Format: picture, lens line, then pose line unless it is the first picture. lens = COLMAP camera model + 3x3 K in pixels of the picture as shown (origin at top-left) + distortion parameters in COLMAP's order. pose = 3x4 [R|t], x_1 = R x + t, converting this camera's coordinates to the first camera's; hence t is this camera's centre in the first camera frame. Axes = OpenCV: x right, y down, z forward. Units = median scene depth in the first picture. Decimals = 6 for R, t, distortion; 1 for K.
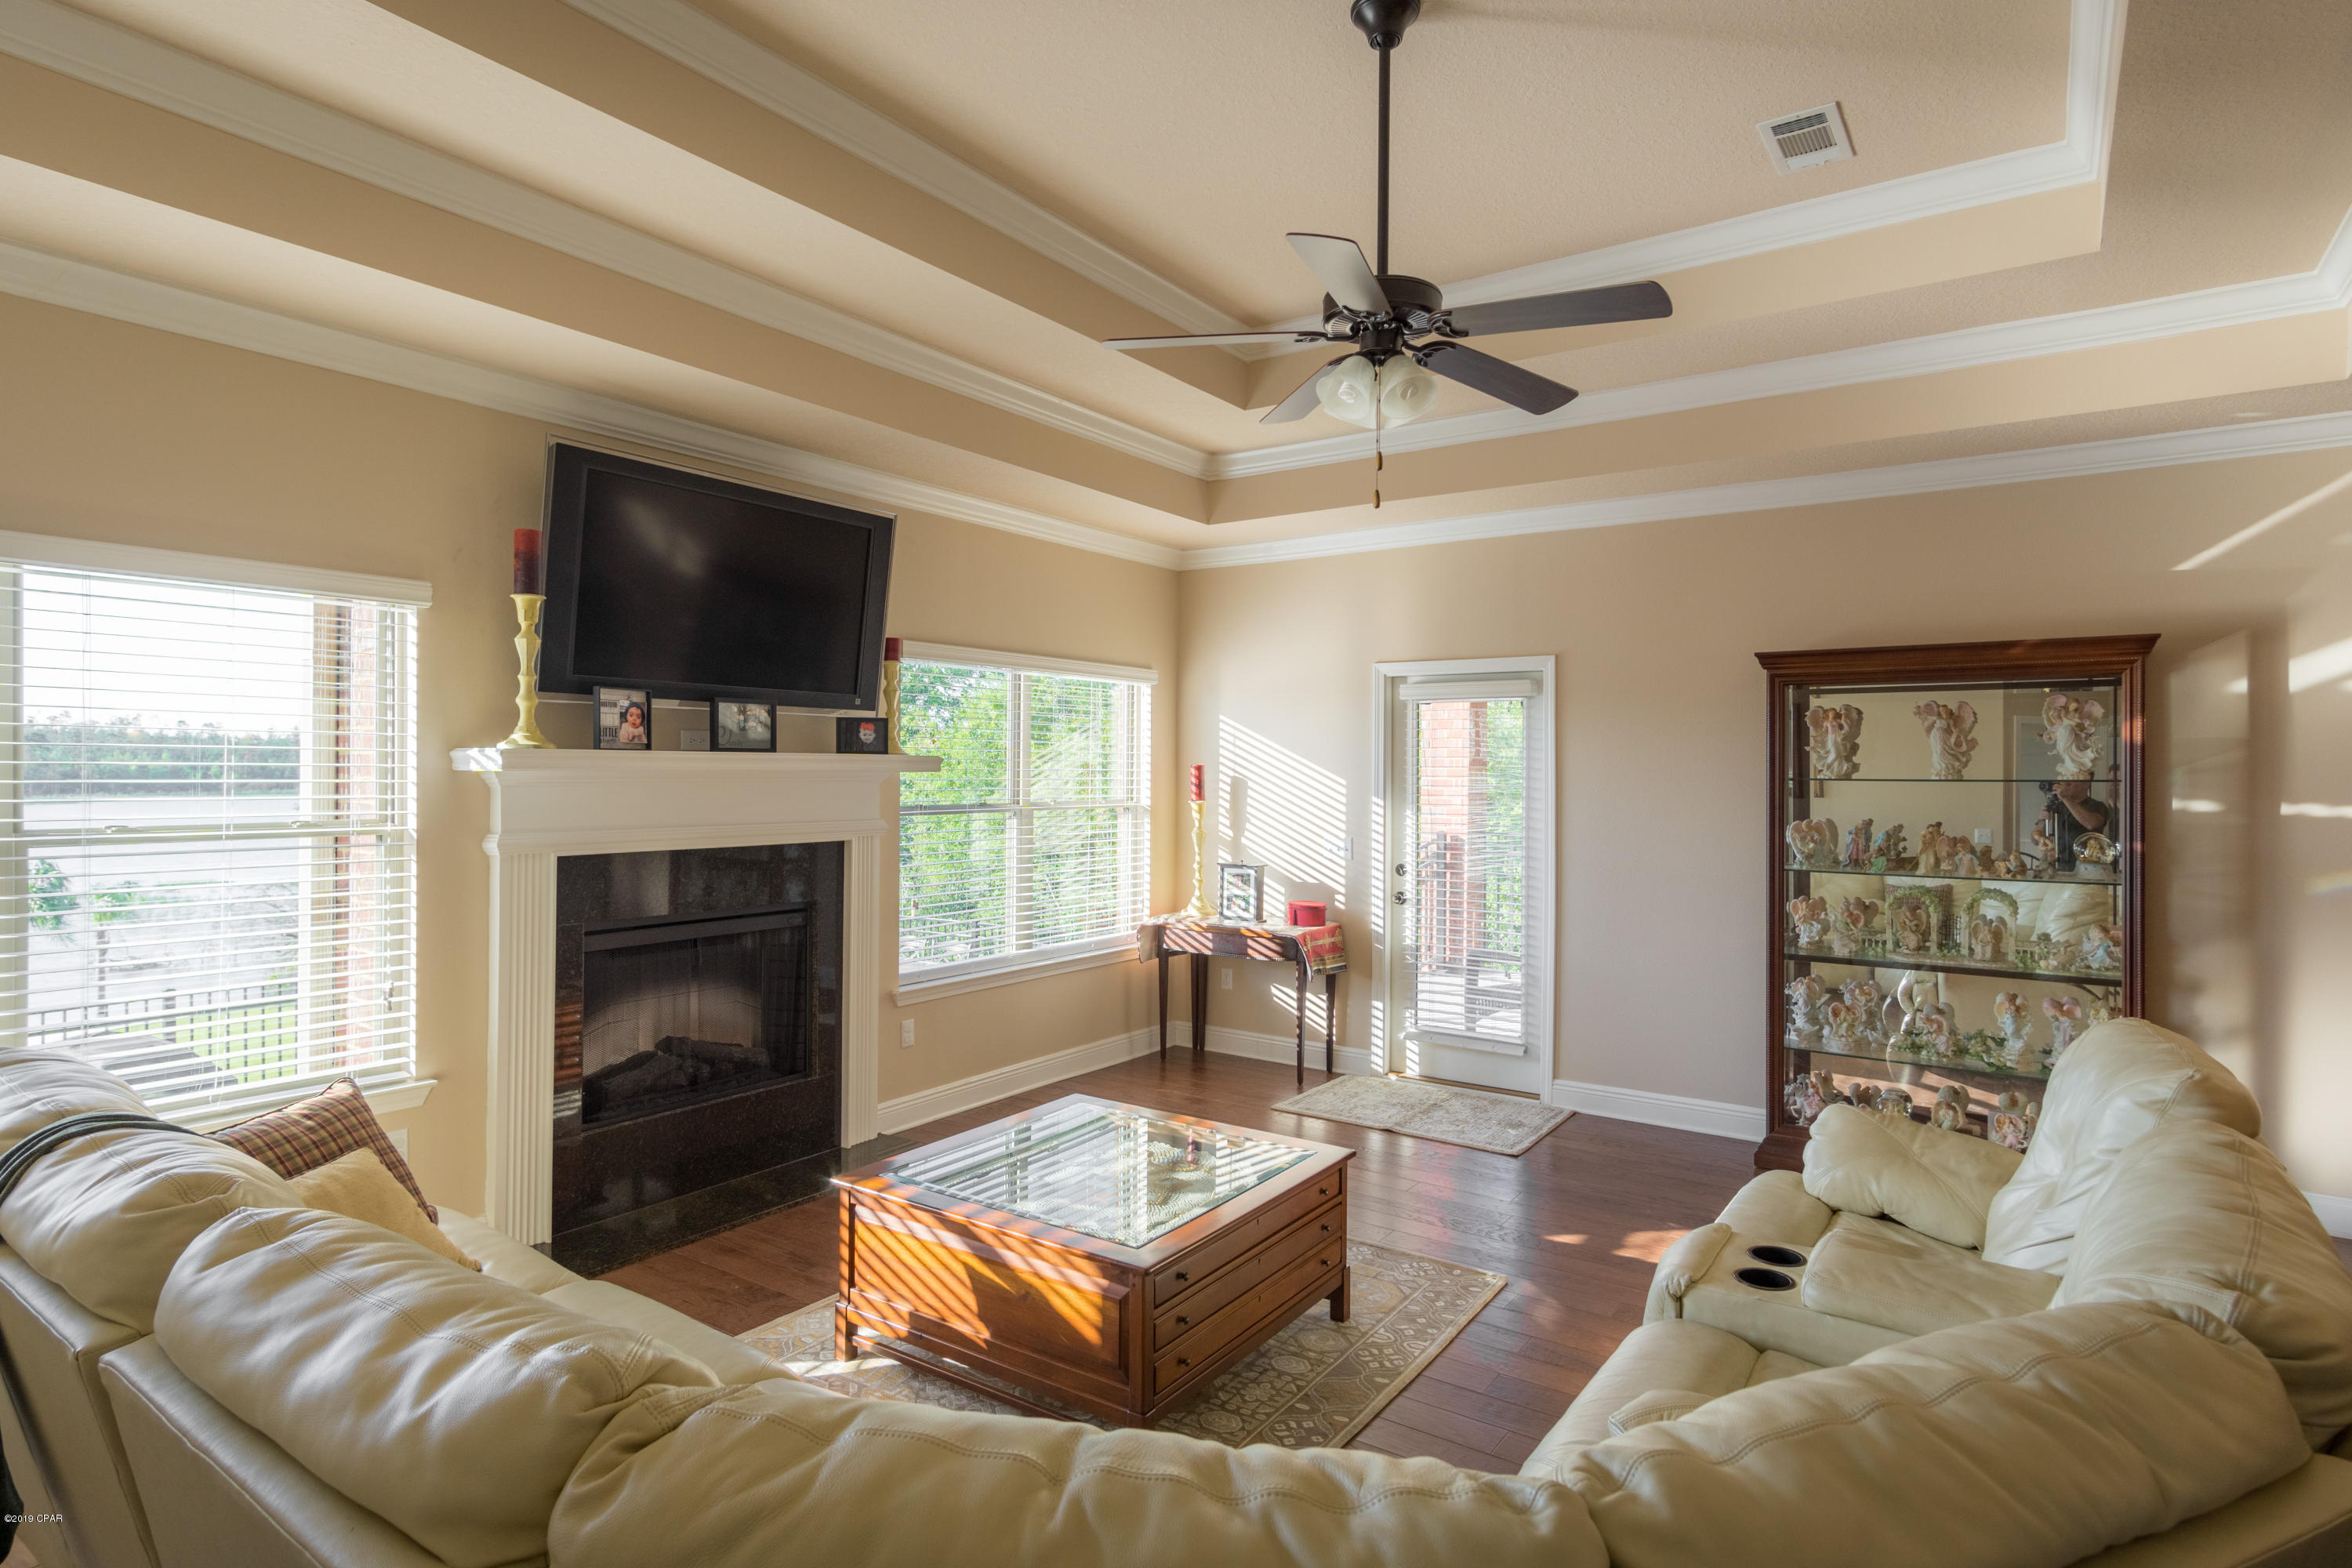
lens RADIAL K [[1217.4, 0, 1176.0], [0, 1217.4, 784.0], [0, 0, 1]] dist [0.001934, 0.000330]
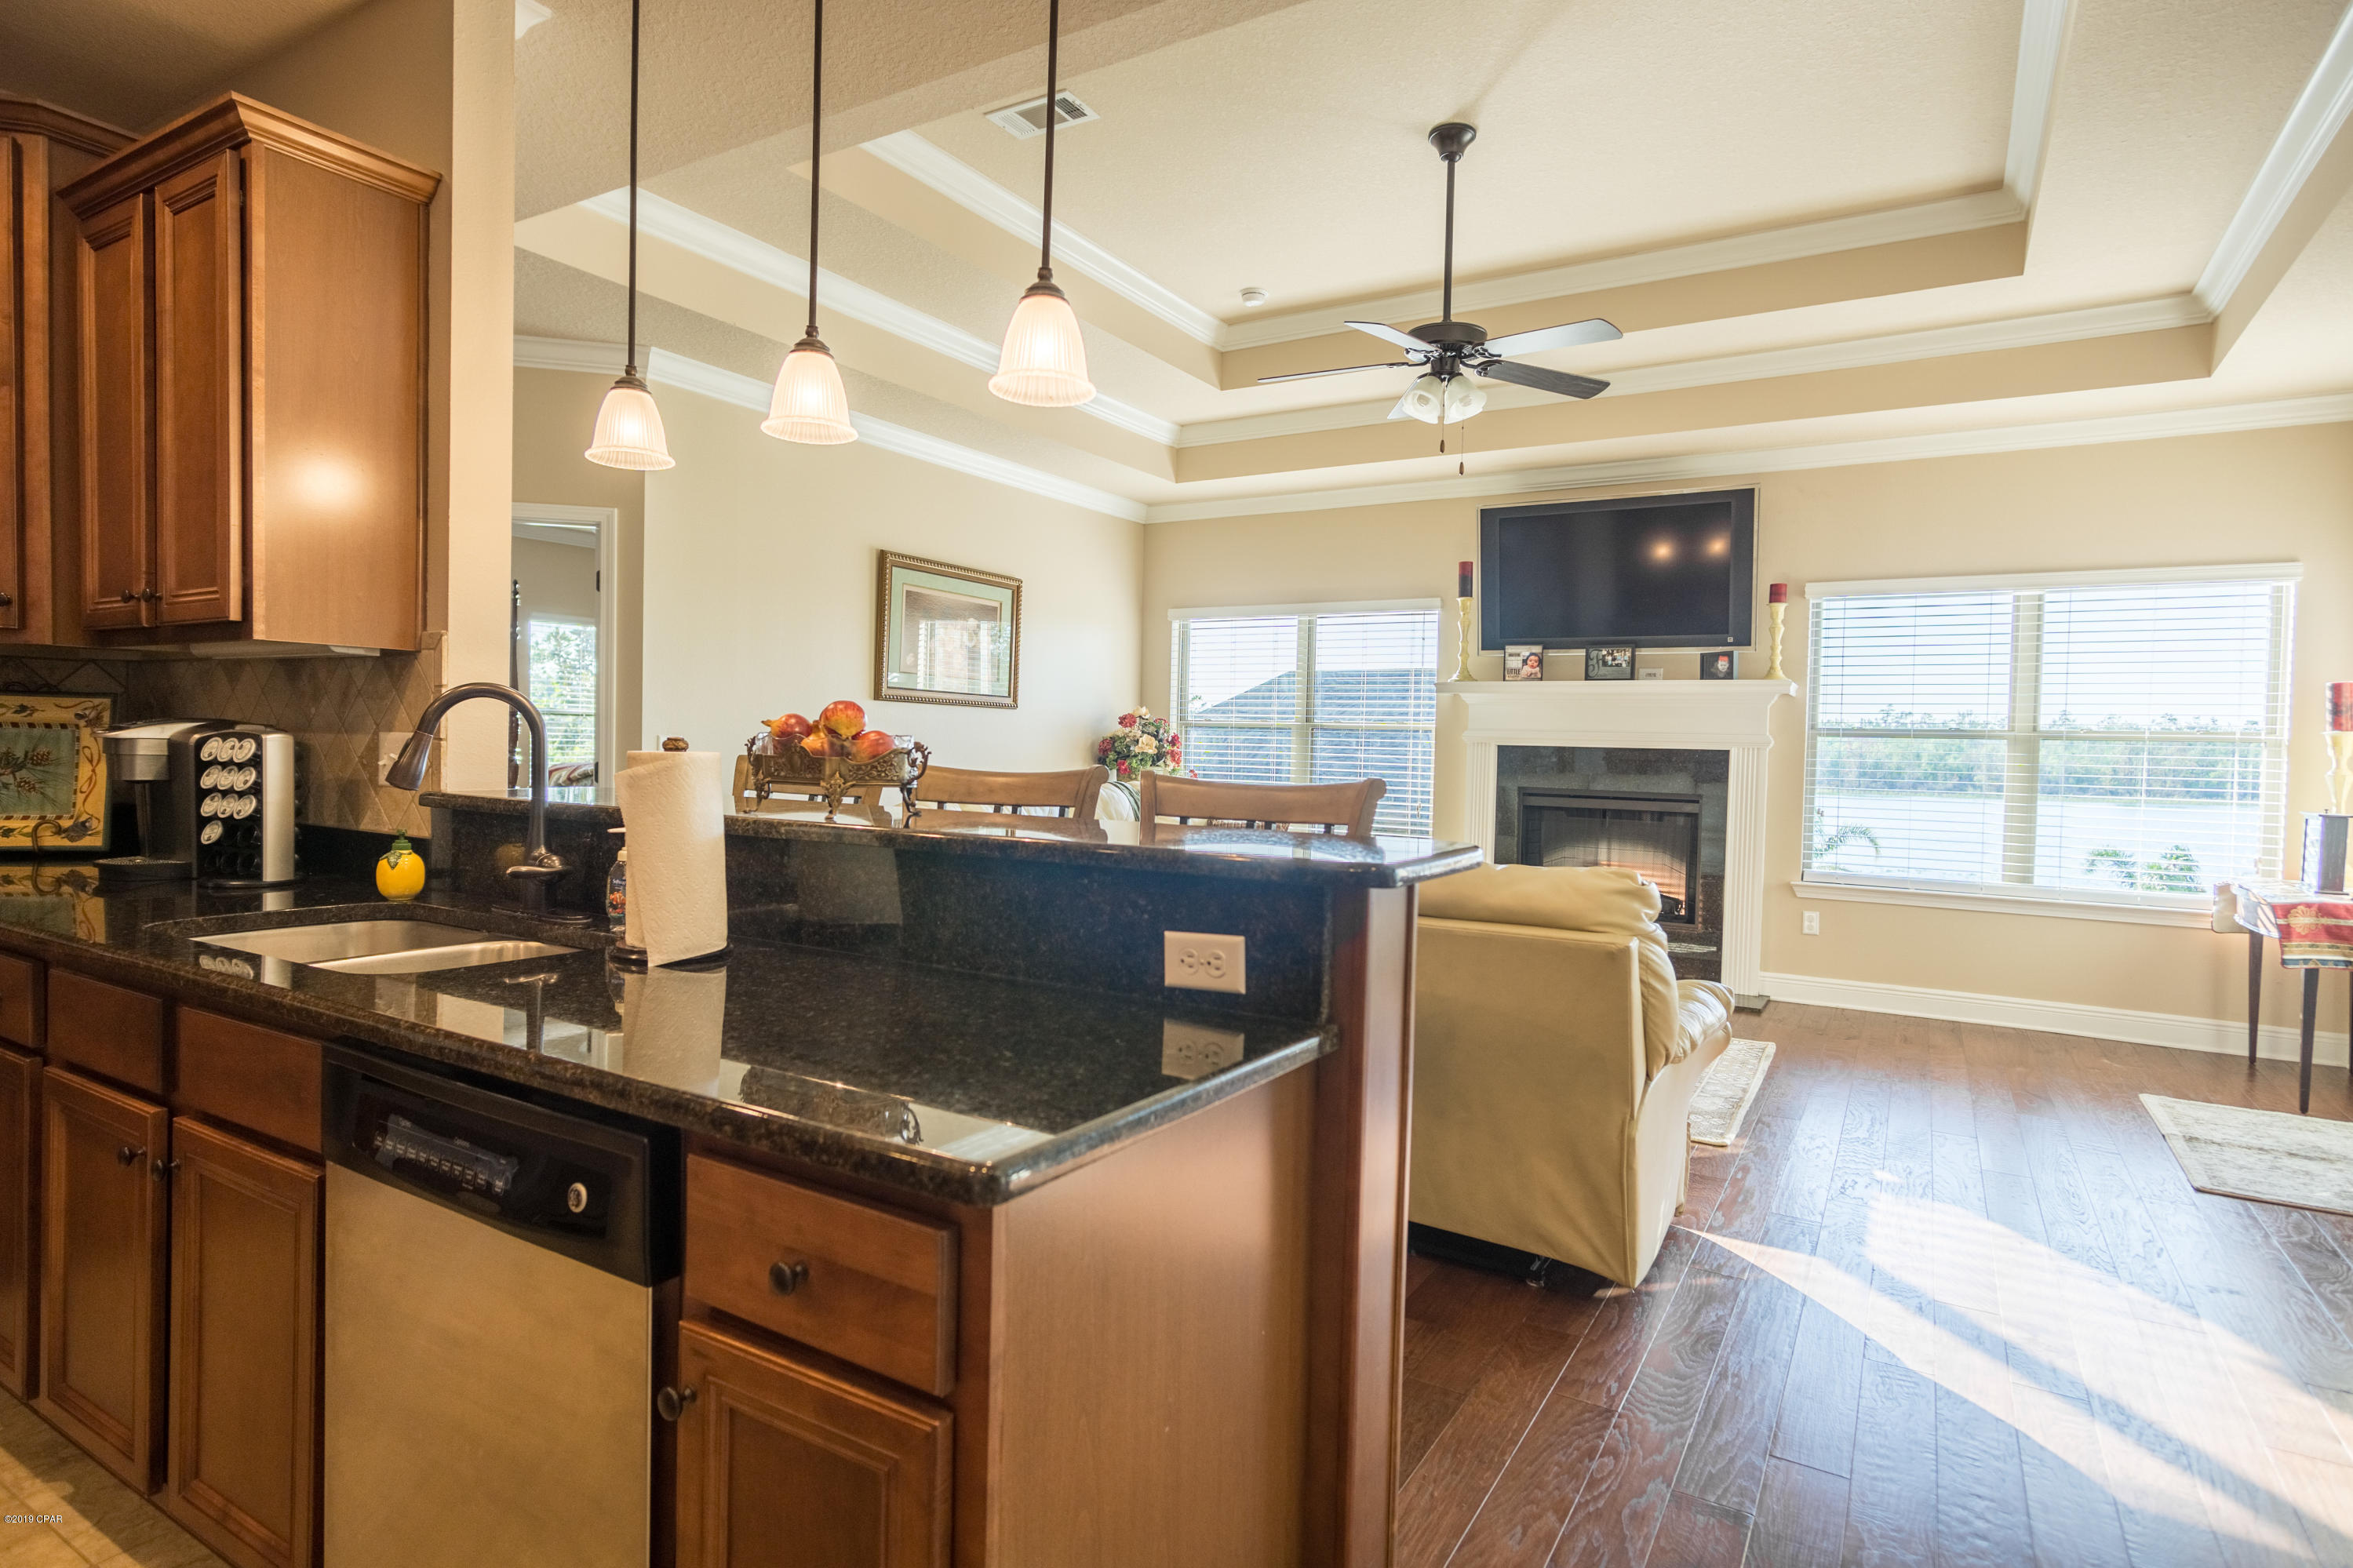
lens RADIAL K [[1238.0, 0, 1176.5], [0, 1238.0, 784.0], [0, 0, 1]] dist [0.003153, 0.000971]
pose [[0.071066, 0.028023, -0.997078, 0.992737], [-0.035615, 0.999039, 0.025540, 0.070217], [0.996836, 0.033696, 0.071995, 0.347297]]
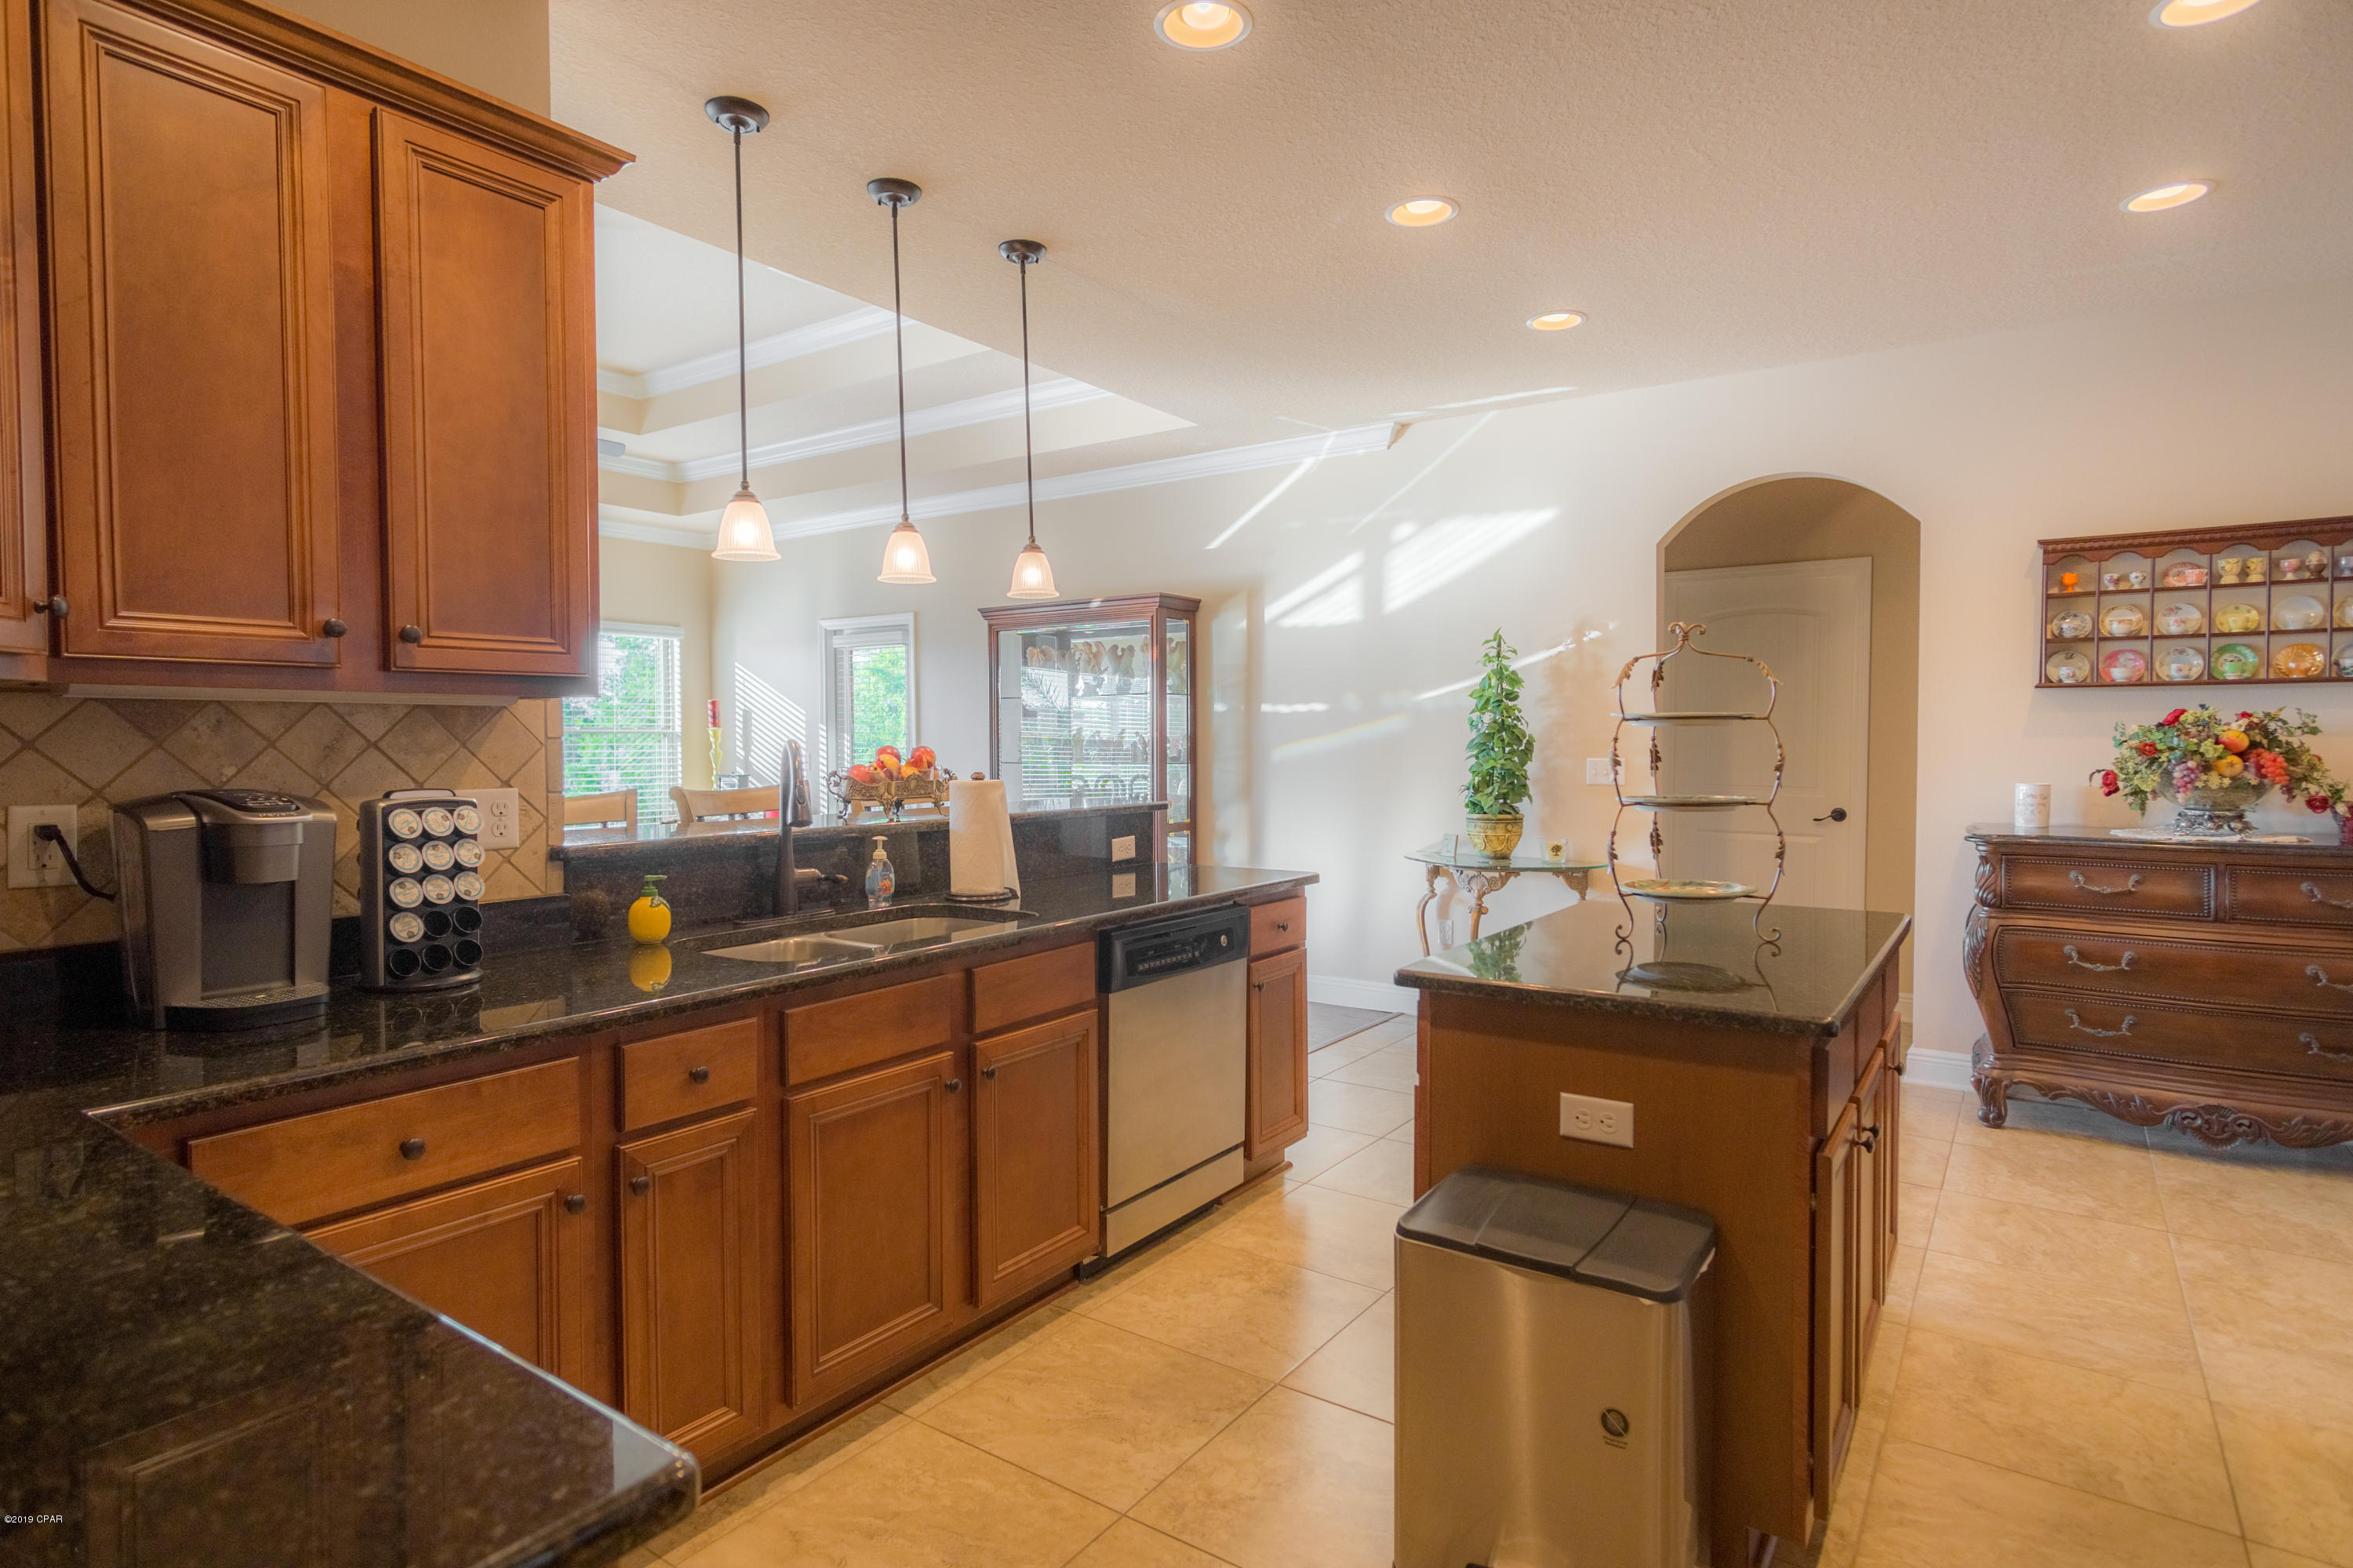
lens RADIAL K [[1218.0, 0, 1176.5], [0, 1218.0, 784.0], [0, 0, 1]] dist [0.001934, 0.000330]
pose [[0.999960, -0.007583, -0.004802, 0.714054], [0.007700, 0.999662, 0.024834, 0.062065], [0.004612, -0.024870, 0.999680, -0.413838]]
